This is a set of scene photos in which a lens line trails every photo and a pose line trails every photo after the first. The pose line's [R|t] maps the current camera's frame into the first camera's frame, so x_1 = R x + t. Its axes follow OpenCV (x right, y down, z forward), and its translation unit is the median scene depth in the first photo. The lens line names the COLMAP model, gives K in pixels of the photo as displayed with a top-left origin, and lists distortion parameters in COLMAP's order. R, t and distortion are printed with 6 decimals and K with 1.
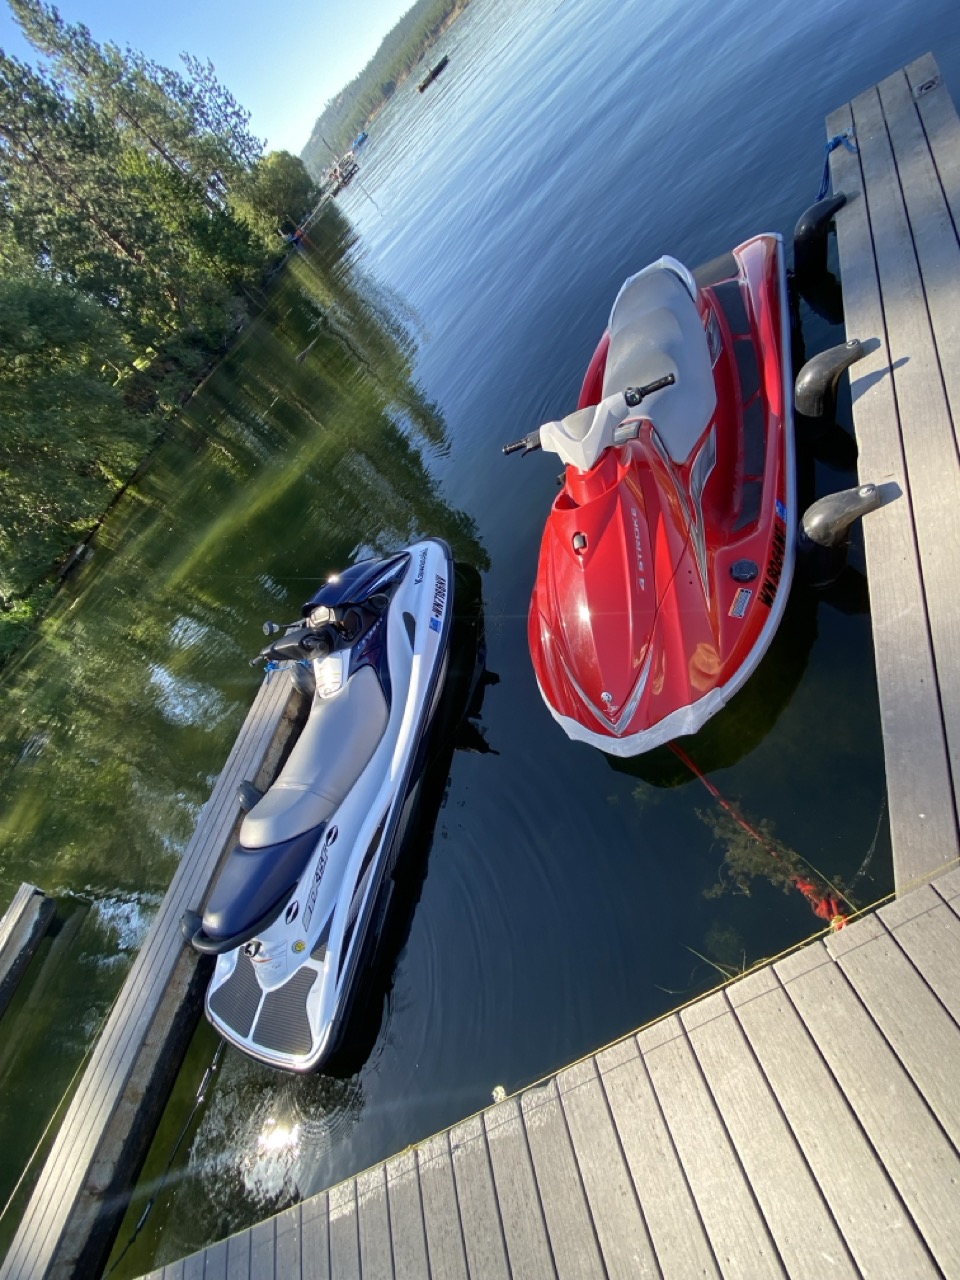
lens RADIAL K [[593.8, 0, 476.3], [0, 593.8, 637.3], [0, 0, 1]] dist [-0.002785, -0.000802]
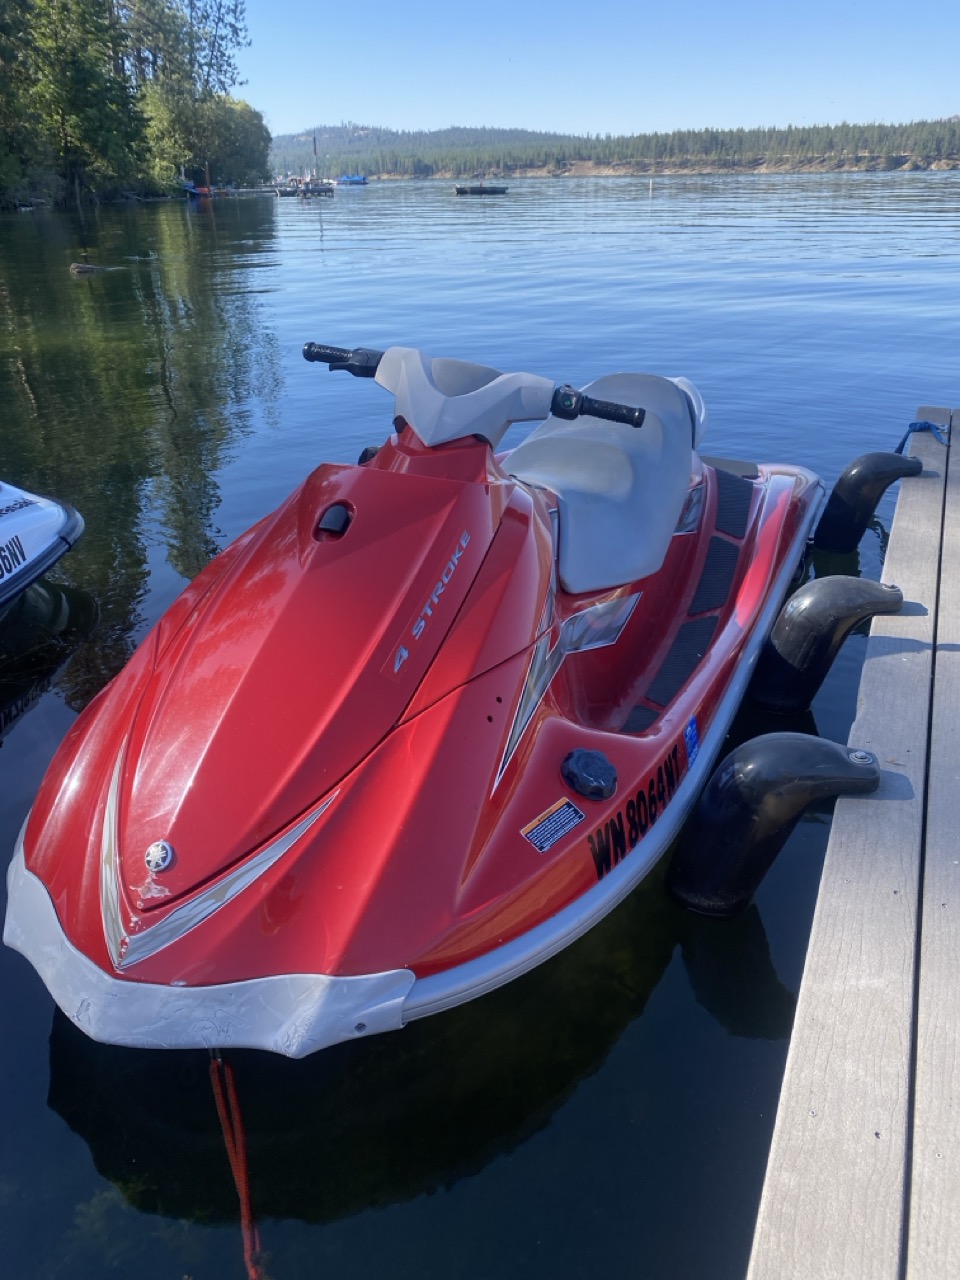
lens RADIAL K [[1001.3, 0, 483.5], [0, 1001.3, 639.0], [0, 0, 1]] dist [0.009632, -0.030240]
pose [[0.771620, 0.600170, 0.210710, 0.153163], [-0.487413, 0.770727, -0.410376, 0.144467], [-0.408695, 0.213951, 0.887239, 0.311281]]
